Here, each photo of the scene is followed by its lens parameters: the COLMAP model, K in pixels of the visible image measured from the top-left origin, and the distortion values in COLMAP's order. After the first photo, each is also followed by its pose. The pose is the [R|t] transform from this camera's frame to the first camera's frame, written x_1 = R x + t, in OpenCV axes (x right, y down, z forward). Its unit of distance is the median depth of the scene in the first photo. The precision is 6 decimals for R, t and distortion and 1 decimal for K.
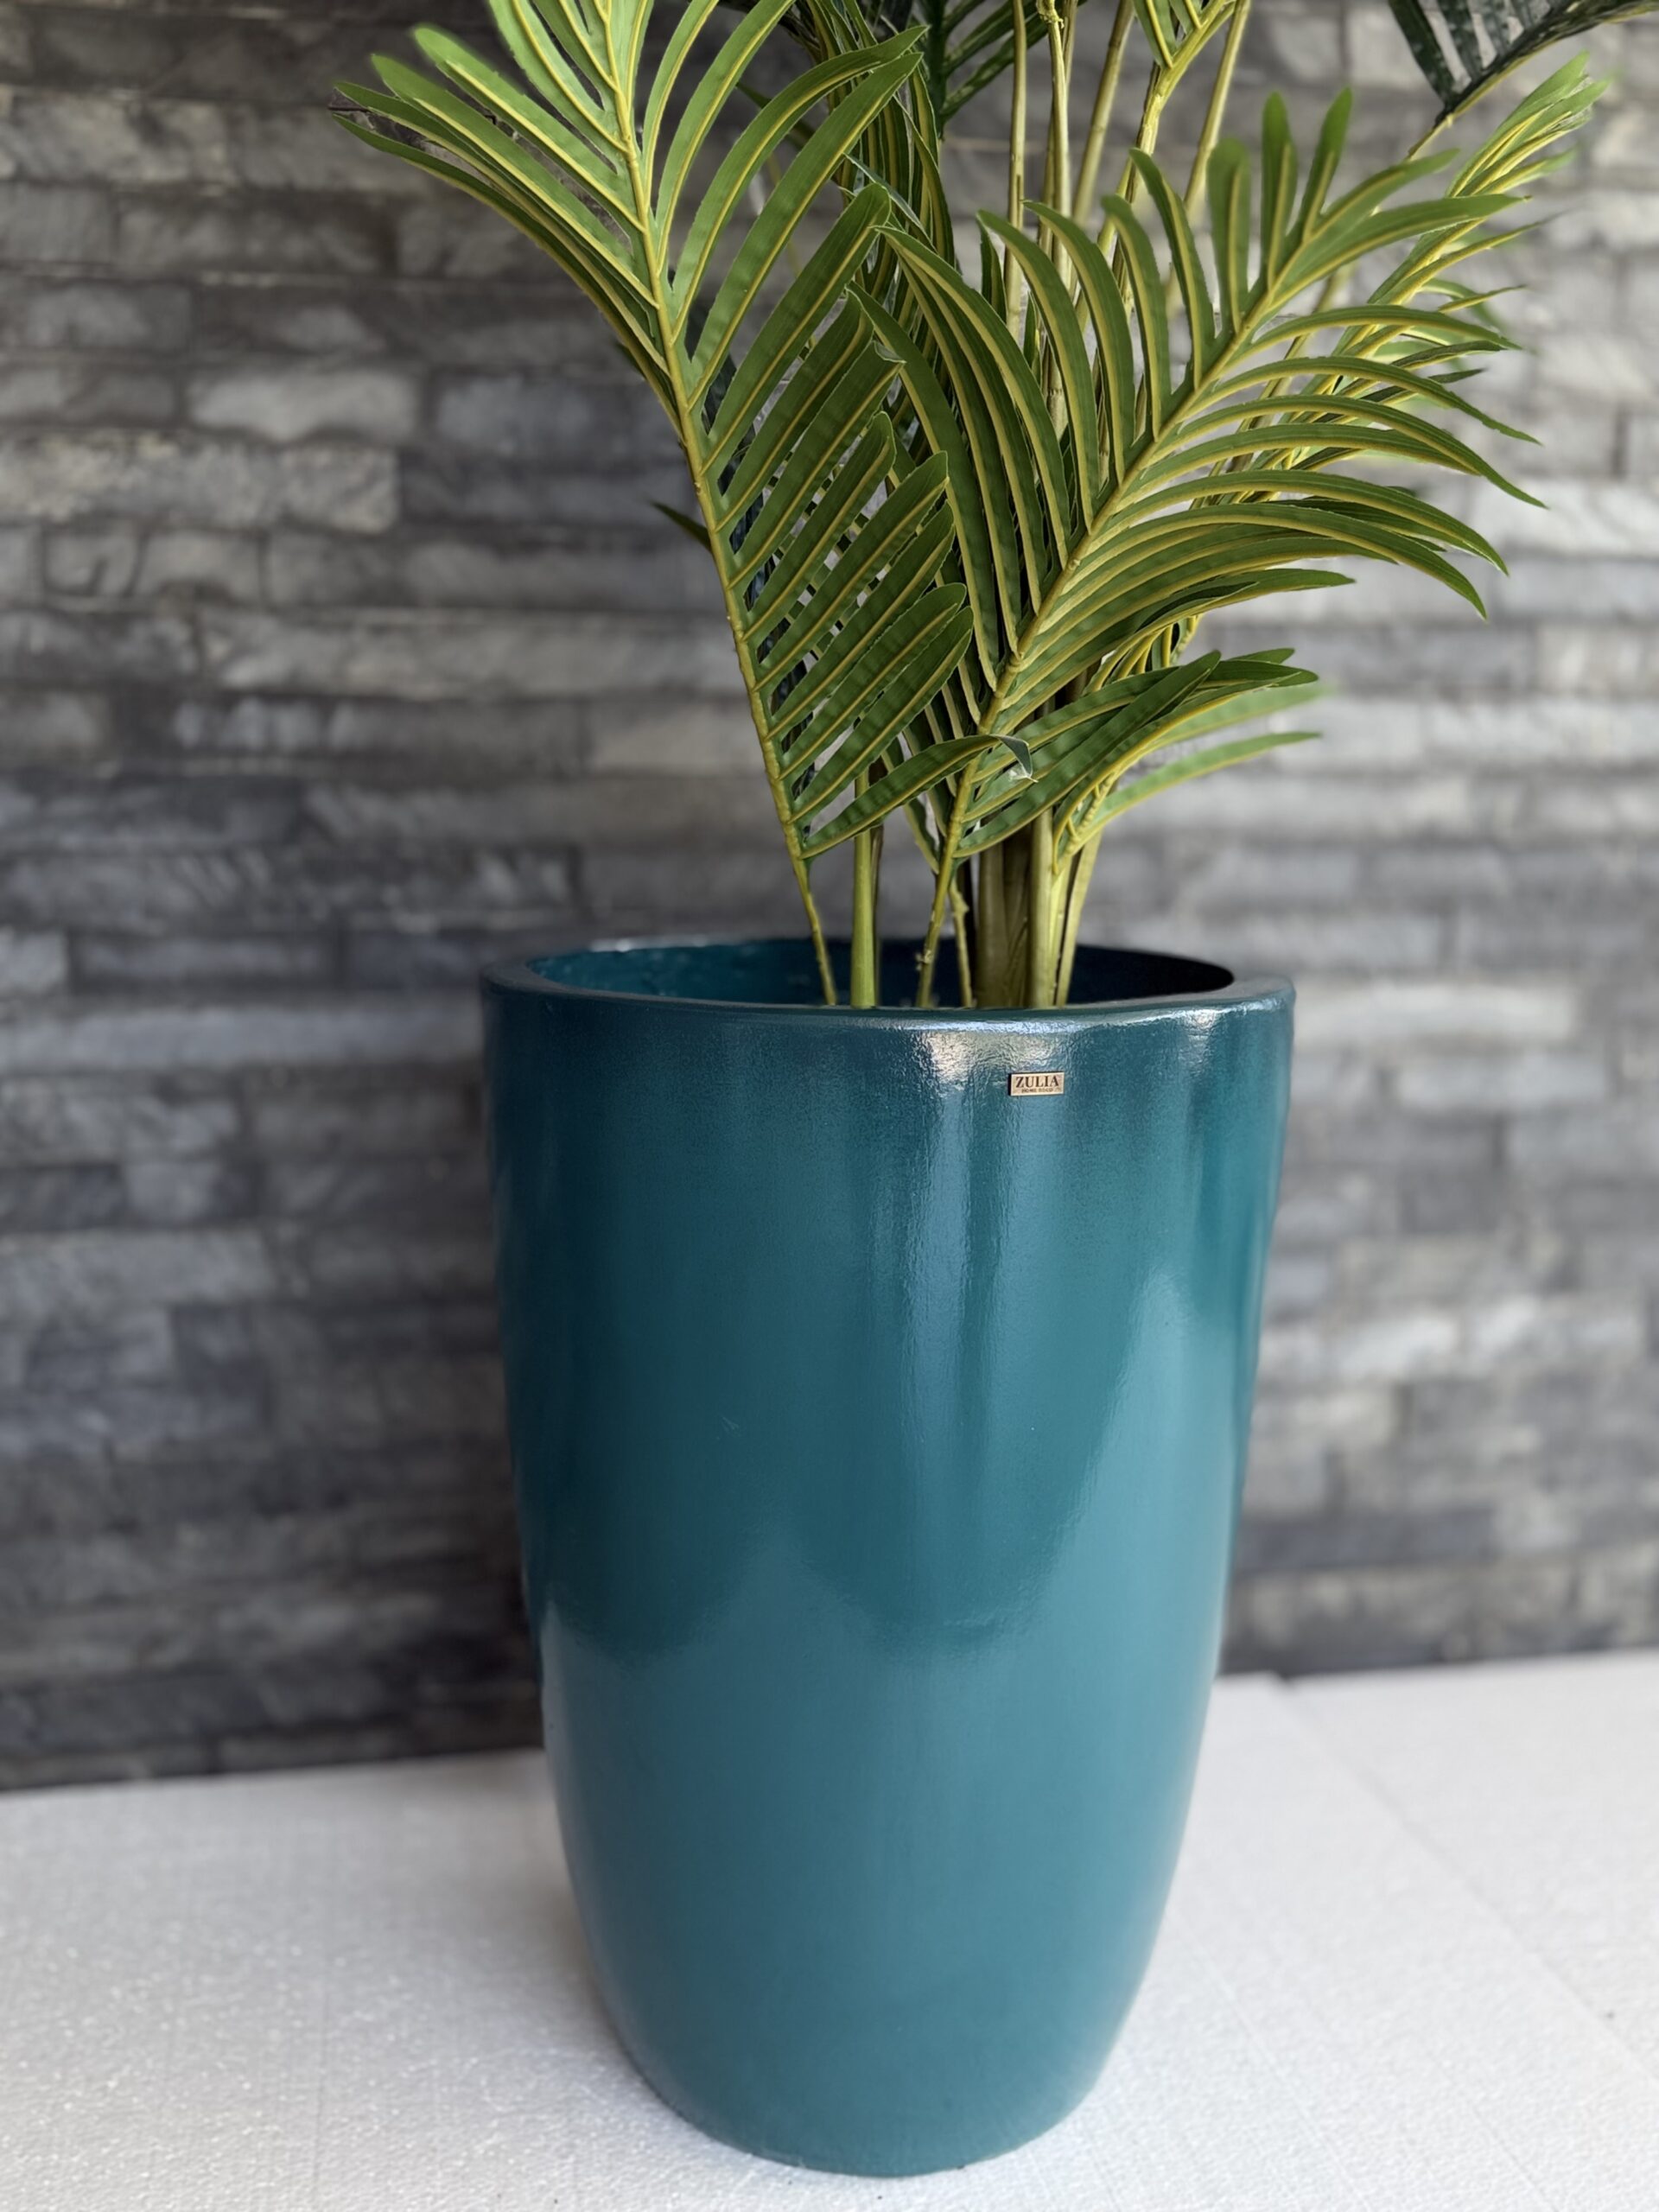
lens RADIAL K [[2174.7, 0, 827.6], [0, 2174.7, 1098.1], [0, 0, 1]] dist [0.051140, -0.031099]
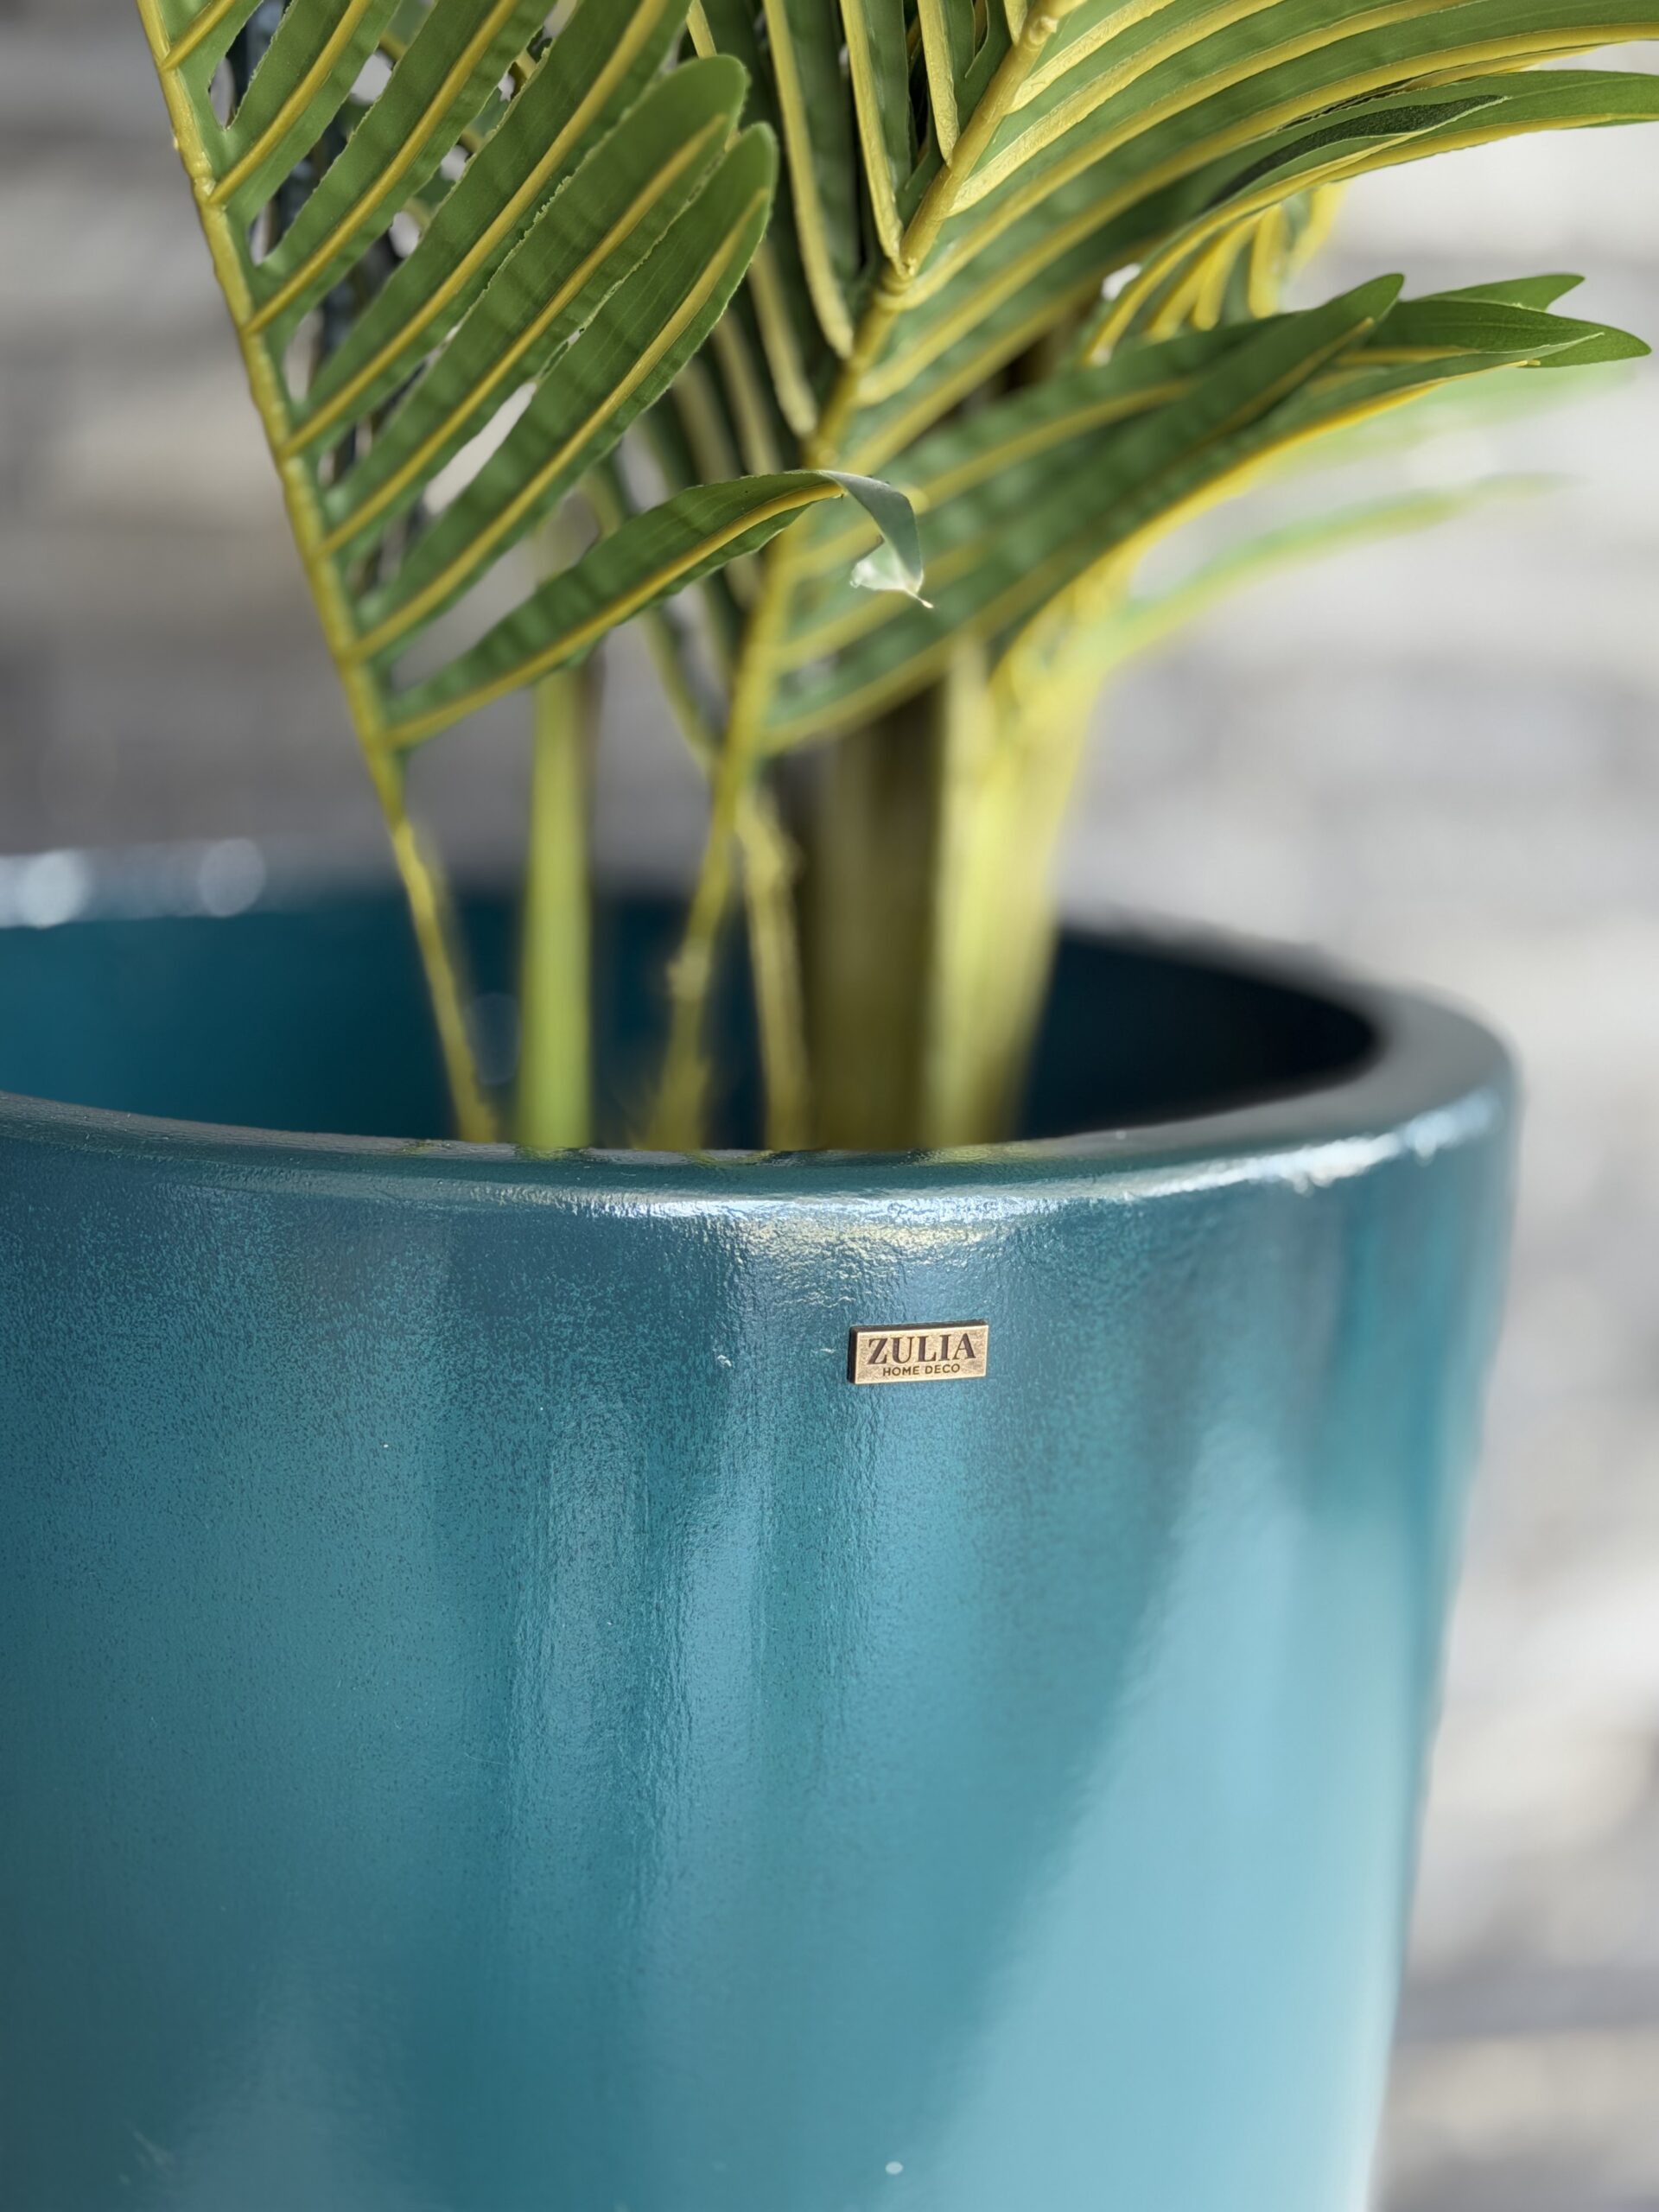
lens RADIAL K [[3335.3, 0, 887.9], [0, 3335.3, 1105.1], [0, 0, 1]] dist [0.130867, -0.010857]
pose [[0.997703, 0.018752, 0.065091, 0.046353], [-0.021269, 0.999044, 0.038195, -0.070765], [-0.064312, -0.039492, 0.997148, 0.366810]]
